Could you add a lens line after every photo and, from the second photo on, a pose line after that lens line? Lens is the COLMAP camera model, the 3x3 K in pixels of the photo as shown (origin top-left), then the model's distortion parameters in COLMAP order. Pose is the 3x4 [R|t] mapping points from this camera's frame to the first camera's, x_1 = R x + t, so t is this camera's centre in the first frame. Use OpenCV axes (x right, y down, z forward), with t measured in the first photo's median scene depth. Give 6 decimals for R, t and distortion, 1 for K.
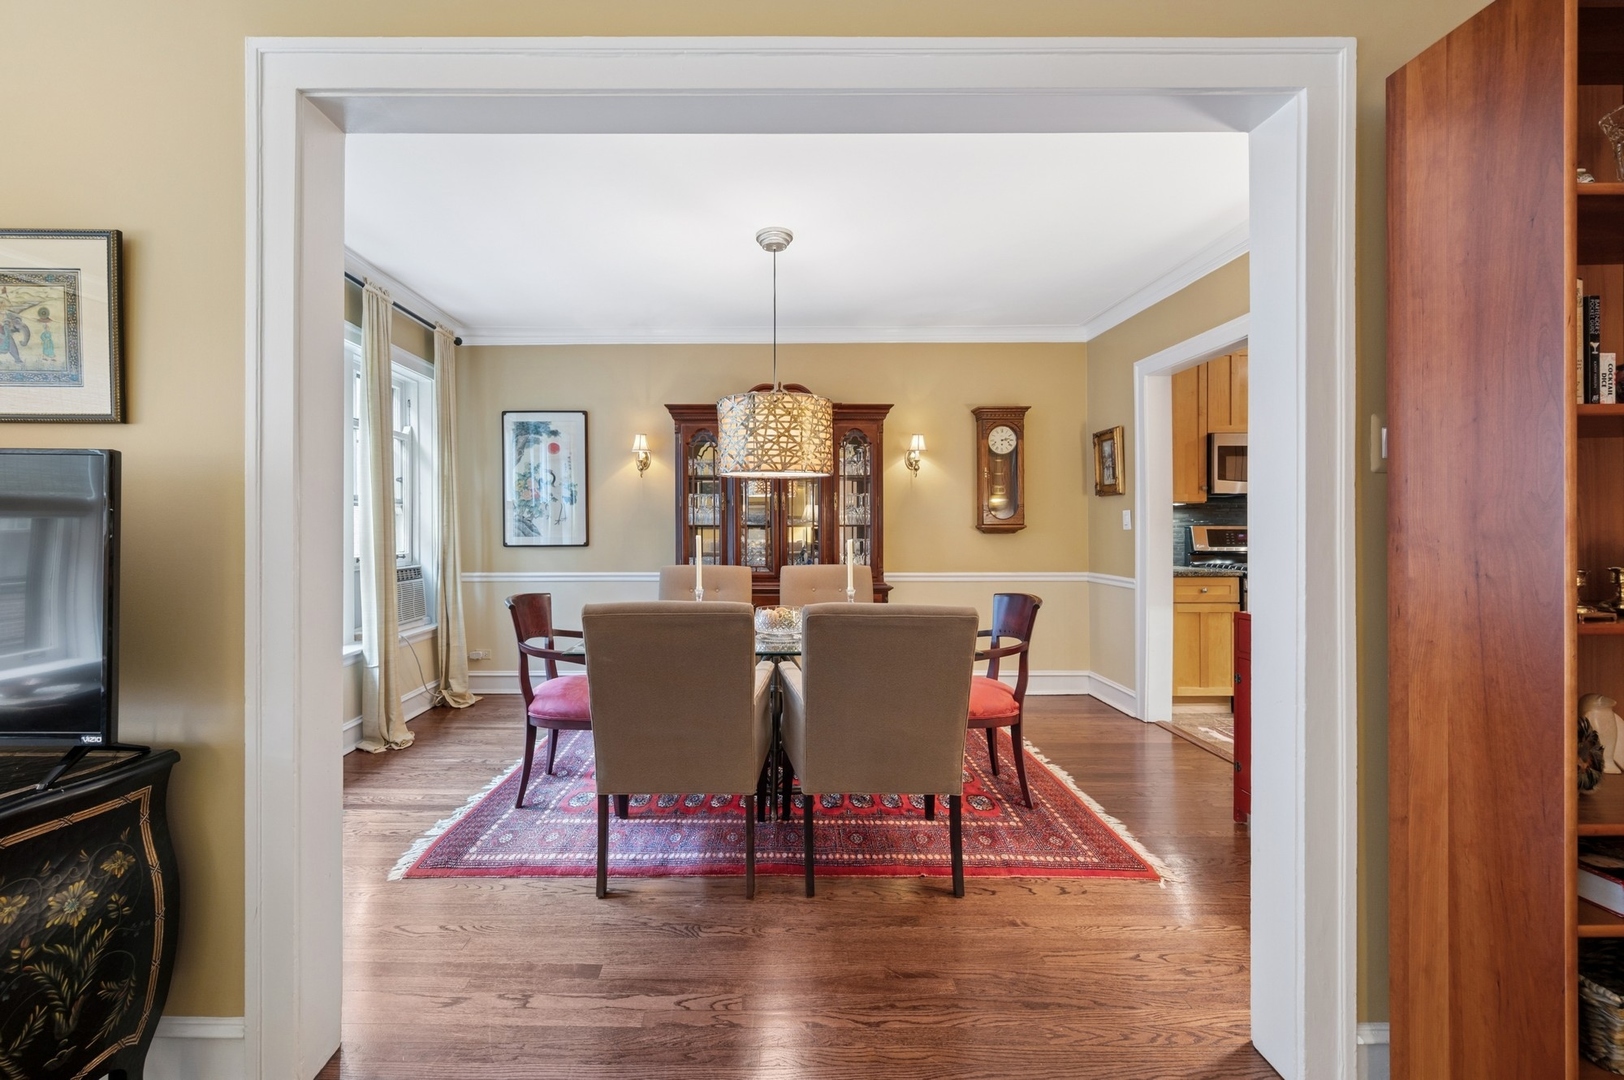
lens RADIAL K [[666.9, 0, 755.8], [0, 666.9, 529.7], [0, 0, 1]] dist [-0.000938, -0.000217]
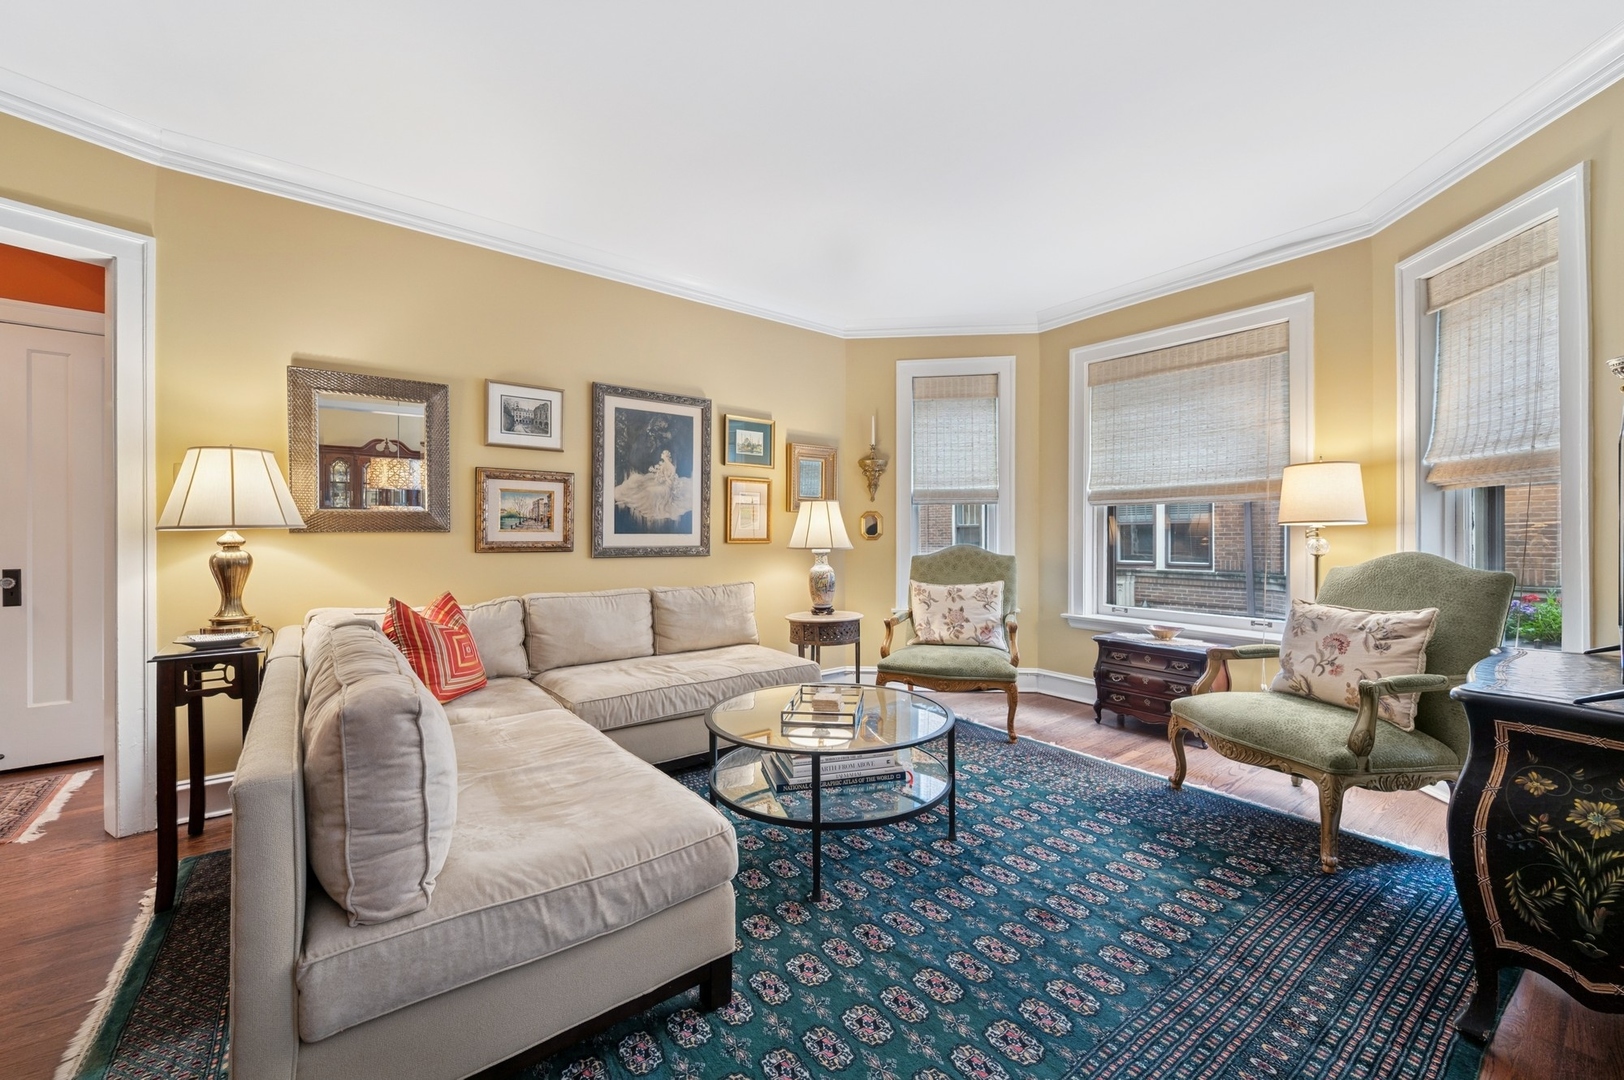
lens RADIAL K [[647.0, 0, 817.0], [0, 647.0, 539.1], [0, 0, 1]] dist [-0.000571, -0.000065]
pose [[-0.779888, 0.002984, -0.625912, 0.260147], [0.003685, 0.999993, 0.000177, 0.041149], [0.625909, -0.002169, -0.779893, 0.421056]]
